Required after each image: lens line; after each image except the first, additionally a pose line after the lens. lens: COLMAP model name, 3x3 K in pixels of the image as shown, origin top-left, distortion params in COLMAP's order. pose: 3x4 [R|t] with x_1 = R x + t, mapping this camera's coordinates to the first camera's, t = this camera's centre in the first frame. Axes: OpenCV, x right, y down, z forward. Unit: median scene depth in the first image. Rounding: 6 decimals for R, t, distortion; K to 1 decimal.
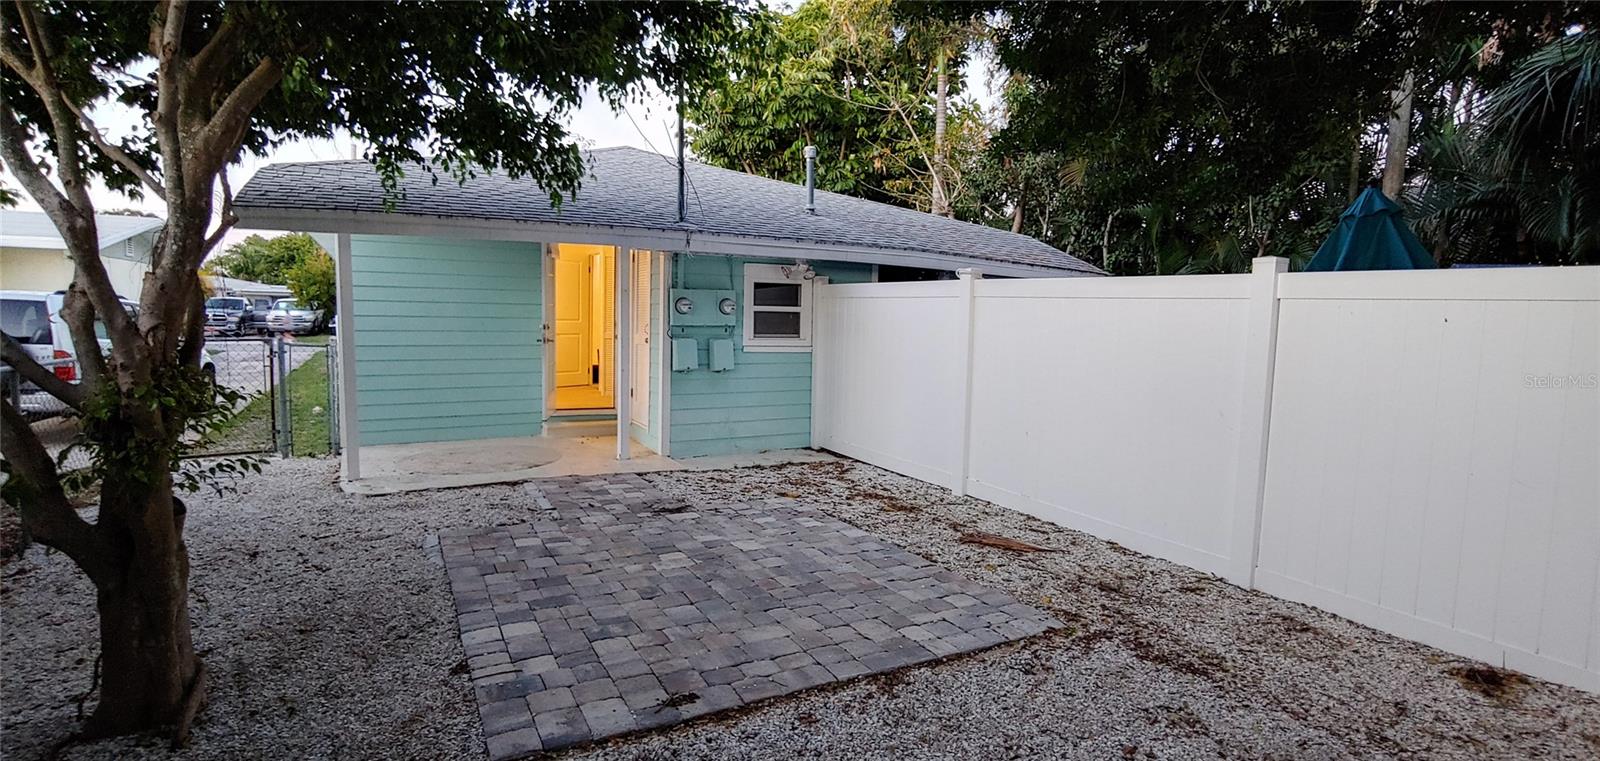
lens RADIAL K [[779.0, 0, 830.1], [0, 779.0, 374.6], [0, 0, 1]] dist [-0.016291, -0.000612]
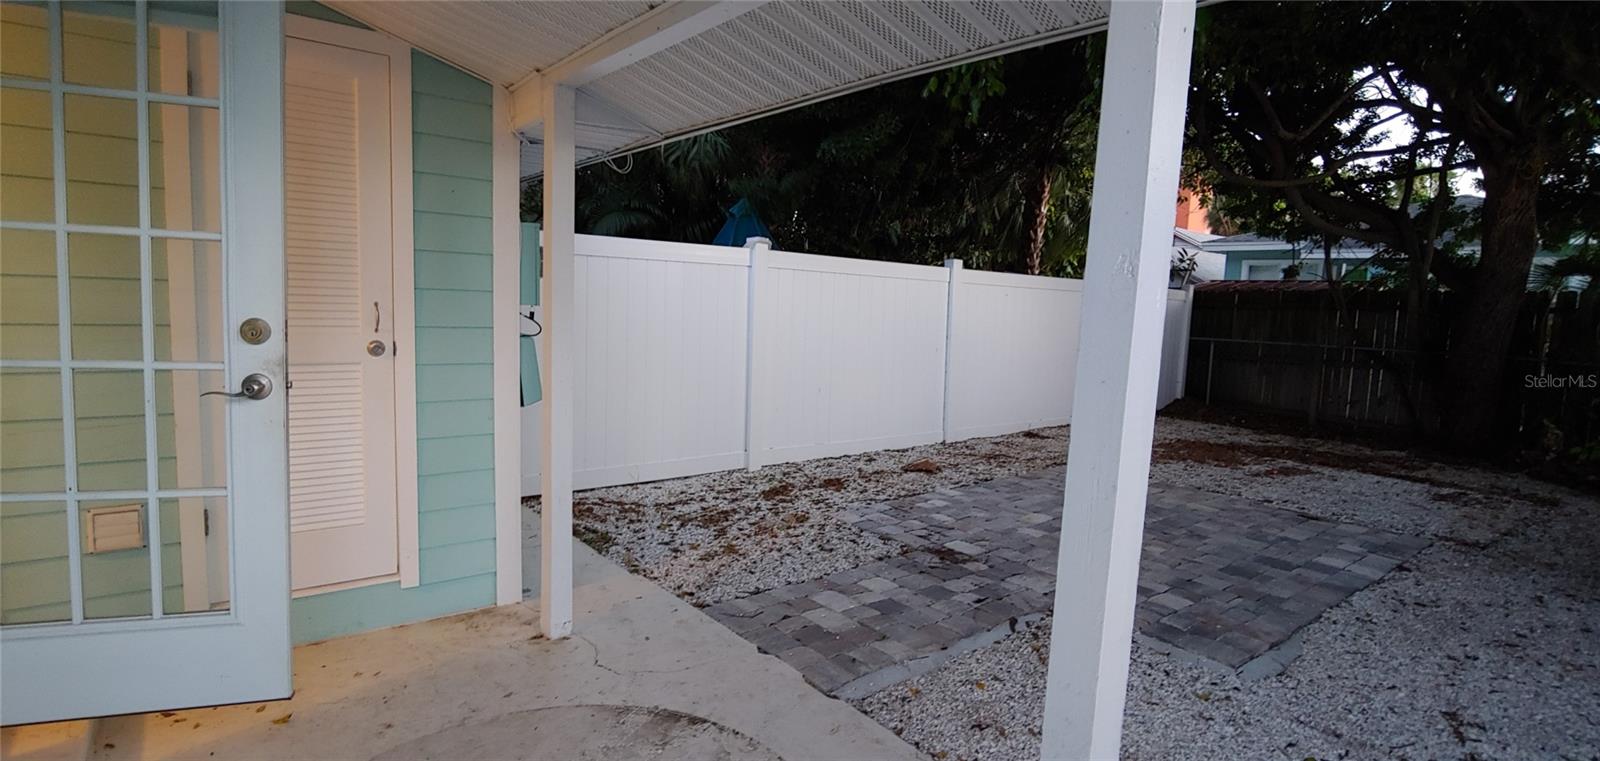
lens RADIAL K [[779.0, 0, 806.0], [0, 779.0, 378.3], [0, 0, 1]] dist [-0.016291, -0.000612]
pose [[-0.157958, -0.127924, 0.979125, -0.966185], [0.036715, 0.990126, 0.135284, -0.105926], [-0.986763, 0.057318, -0.151701, 1.344775]]
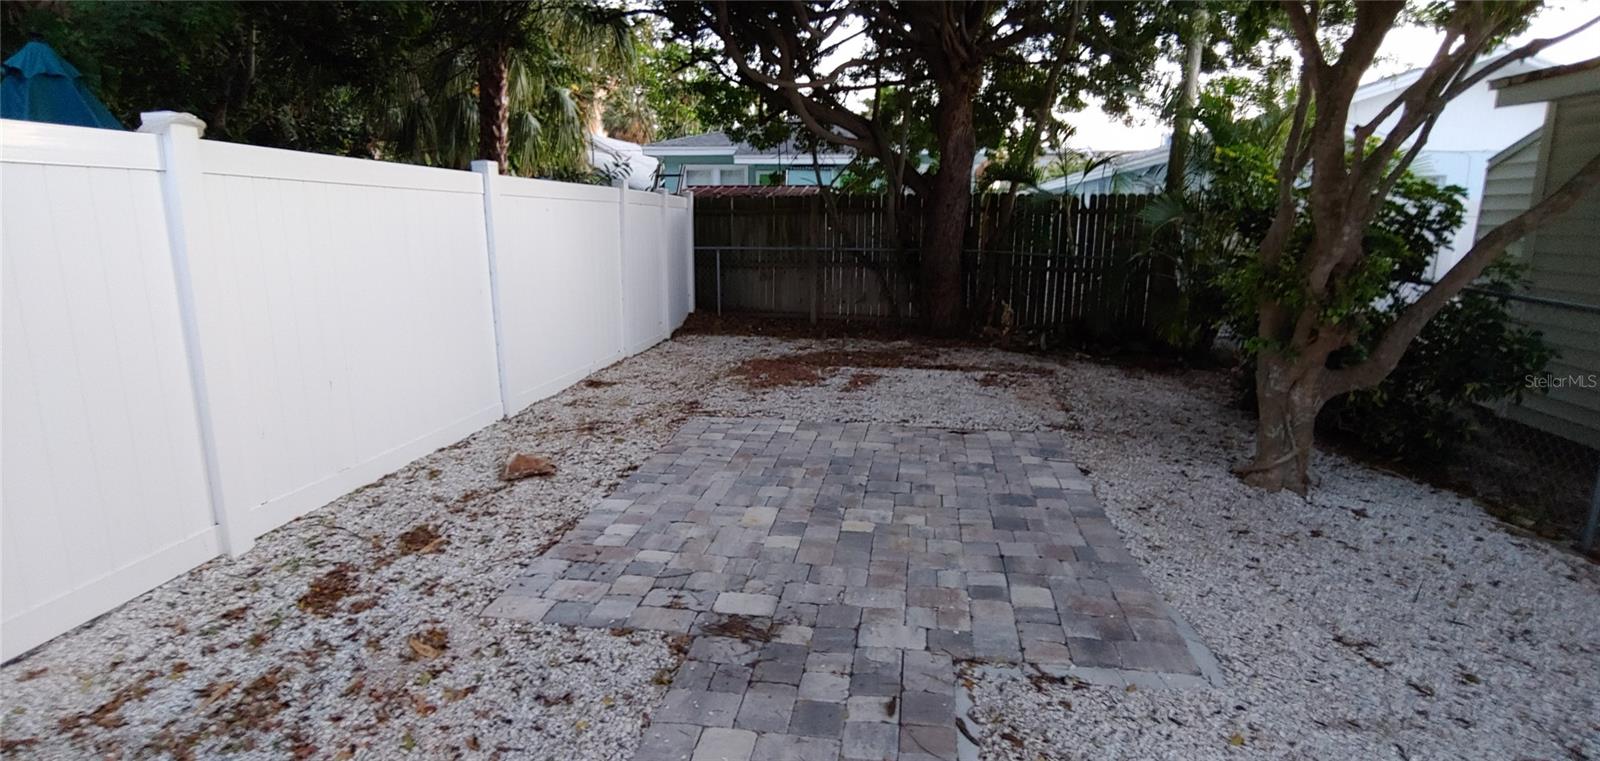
lens RADIAL K [[779.0, 0, 823.7], [0, 779.0, 384.9], [0, 0, 1]] dist [-0.016291, -0.000612]
pose [[-0.797266, -0.152272, 0.584106, -0.547816], [0.024612, 0.958654, 0.283508, -0.115206], [-0.603126, 0.240407, -0.760555, 1.414350]]
